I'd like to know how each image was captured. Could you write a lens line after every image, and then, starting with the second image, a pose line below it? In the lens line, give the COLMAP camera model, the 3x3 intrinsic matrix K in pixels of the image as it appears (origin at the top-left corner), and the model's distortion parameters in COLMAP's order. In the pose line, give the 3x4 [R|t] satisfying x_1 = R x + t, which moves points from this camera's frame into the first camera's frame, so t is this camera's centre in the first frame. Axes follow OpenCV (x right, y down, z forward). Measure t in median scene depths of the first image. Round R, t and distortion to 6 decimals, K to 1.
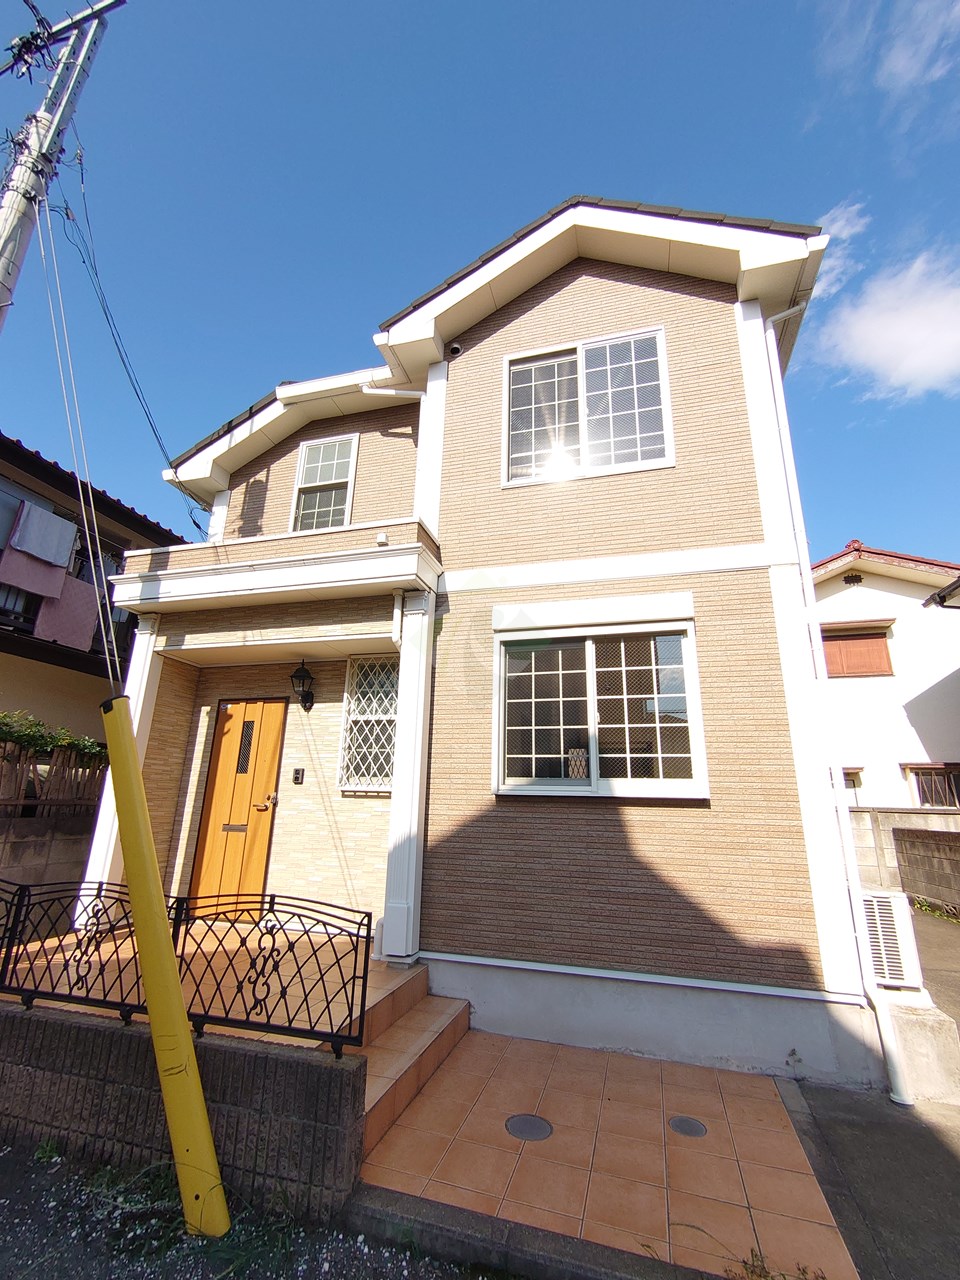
lens RADIAL K [[554.7, 0, 481.3], [0, 554.7, 642.4], [0, 0, 1]] dist [-0.000316, -0.000387]
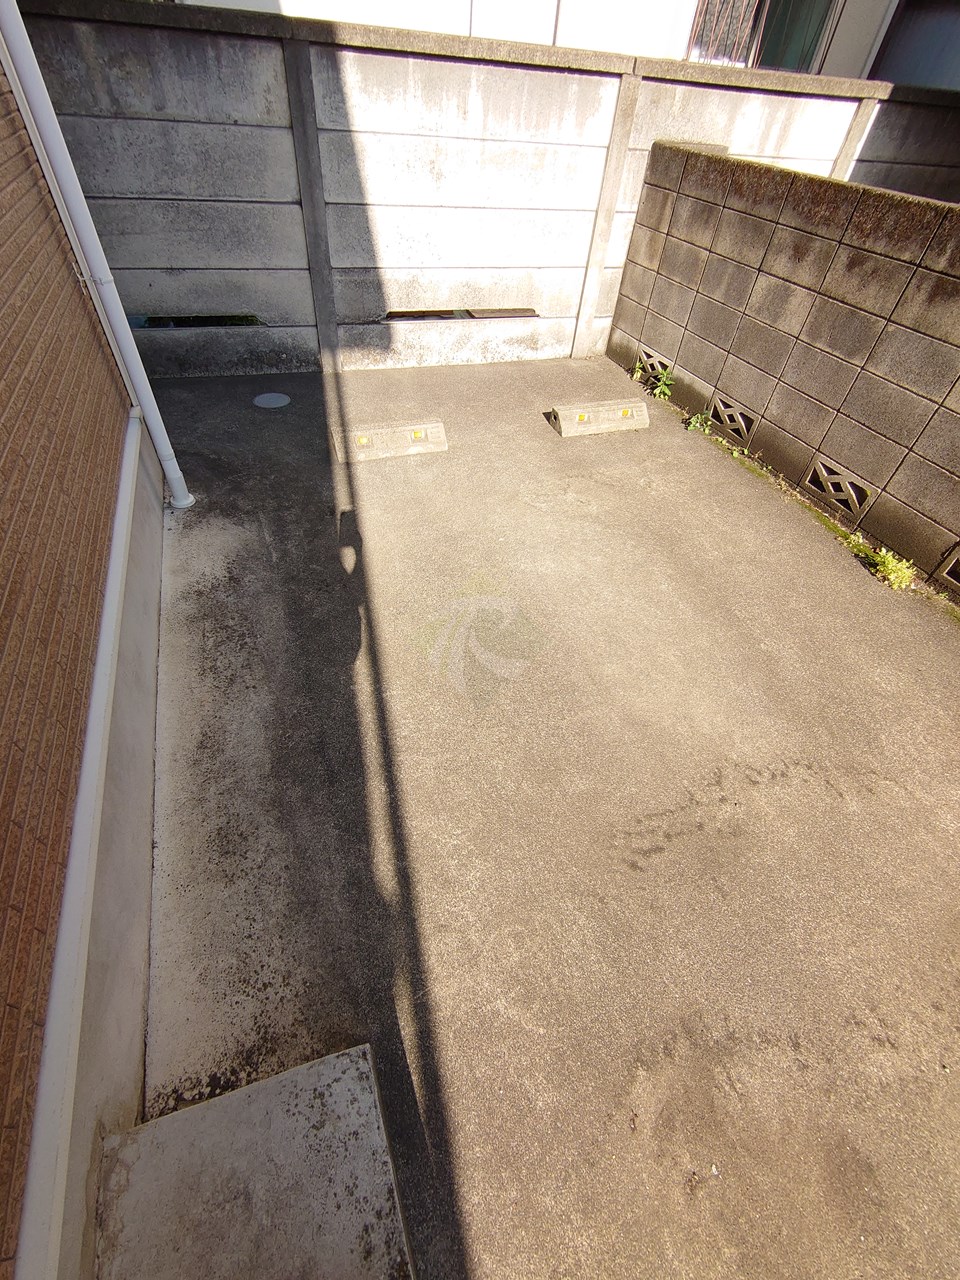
lens RADIAL K [[554.7, 0, 477.4], [0, 554.7, 640.1], [0, 0, 1]] dist [-0.000316, -0.000387]
pose [[0.807659, -0.398224, 0.434862, 0.390824], [-0.222394, 0.477299, 0.850133, 0.220319], [-0.546103, -0.783328, 0.296932, 0.734249]]
